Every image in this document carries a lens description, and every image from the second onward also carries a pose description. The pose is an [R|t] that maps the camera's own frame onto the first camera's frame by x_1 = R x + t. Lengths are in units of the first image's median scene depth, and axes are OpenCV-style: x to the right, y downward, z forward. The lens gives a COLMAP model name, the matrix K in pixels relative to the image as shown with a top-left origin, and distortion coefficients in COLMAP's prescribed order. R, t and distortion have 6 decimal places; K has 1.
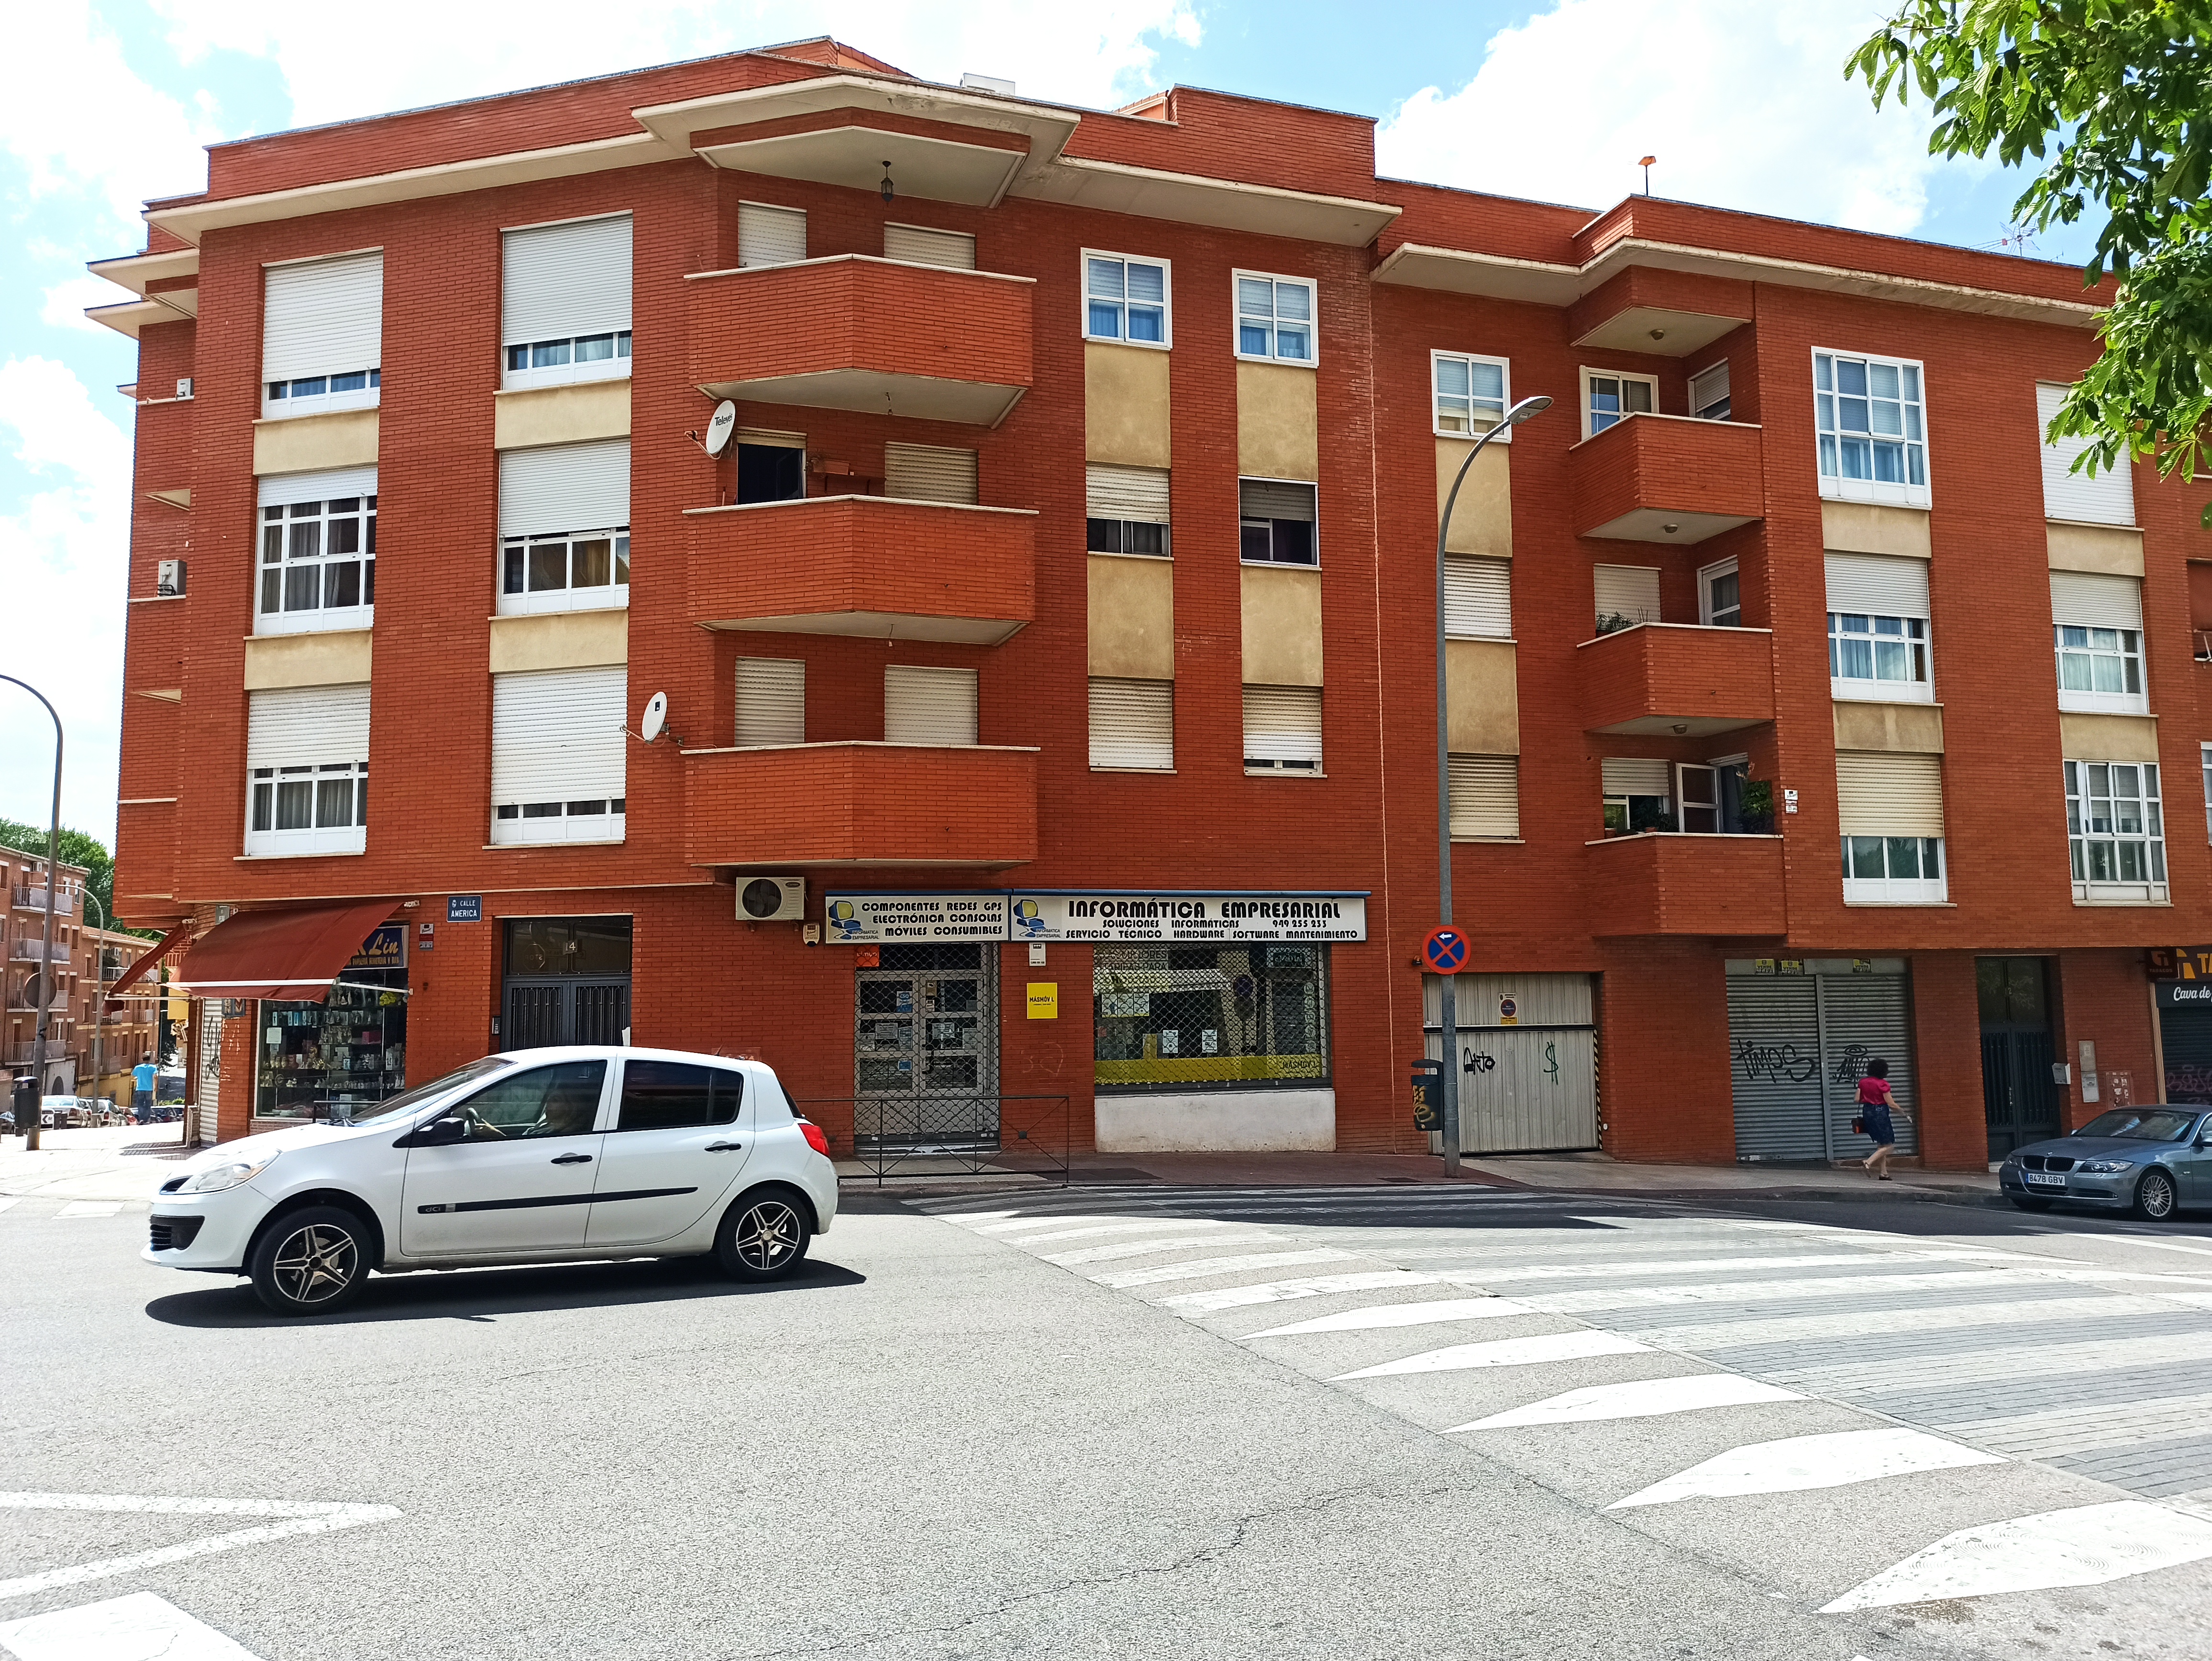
lens RADIAL K [[1617.9, 0, 1106.0], [0, 1617.9, 830.5], [0, 0, 1]] dist [0.054556, -0.059593]
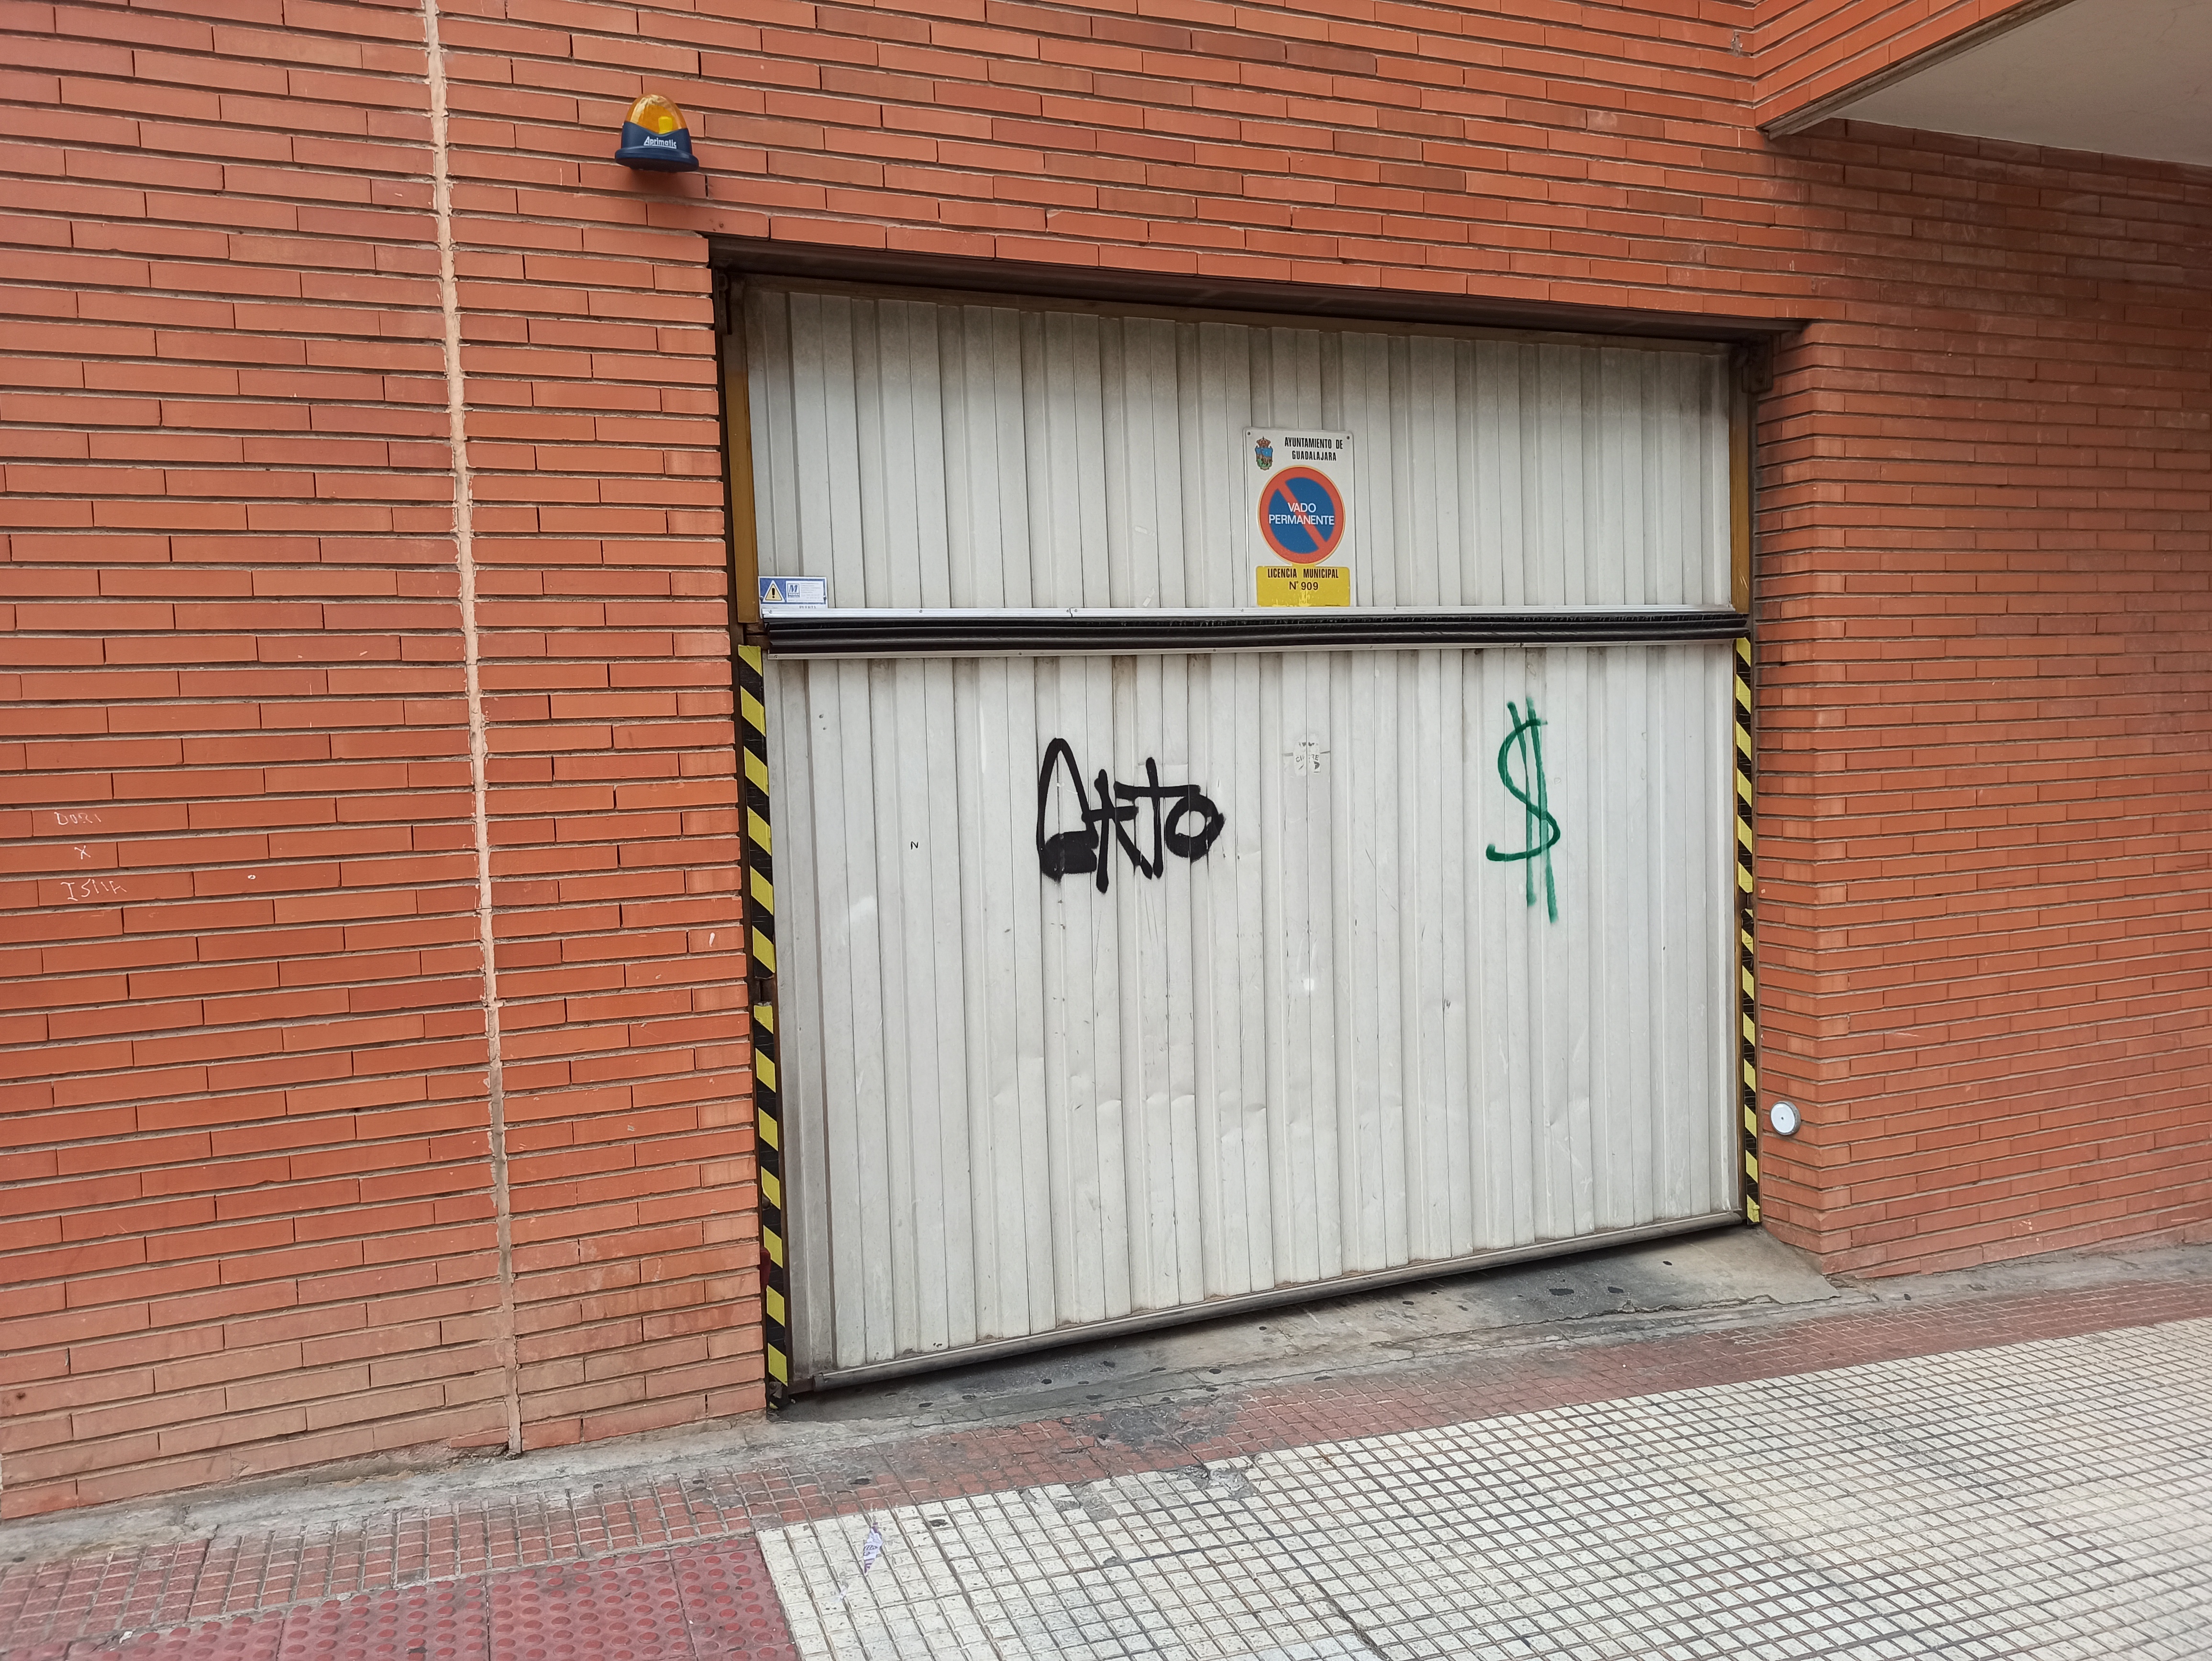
lens RADIAL K [[1617.9, 0, 1106.0], [0, 1617.9, 830.5], [0, 0, 1]] dist [0.054556, -0.059593]
pose [[0.997821, -0.024322, 0.061337, 0.214804], [0.014338, 0.987296, 0.158245, 0.115149], [-0.064406, -0.157021, 0.985493, 0.821174]]
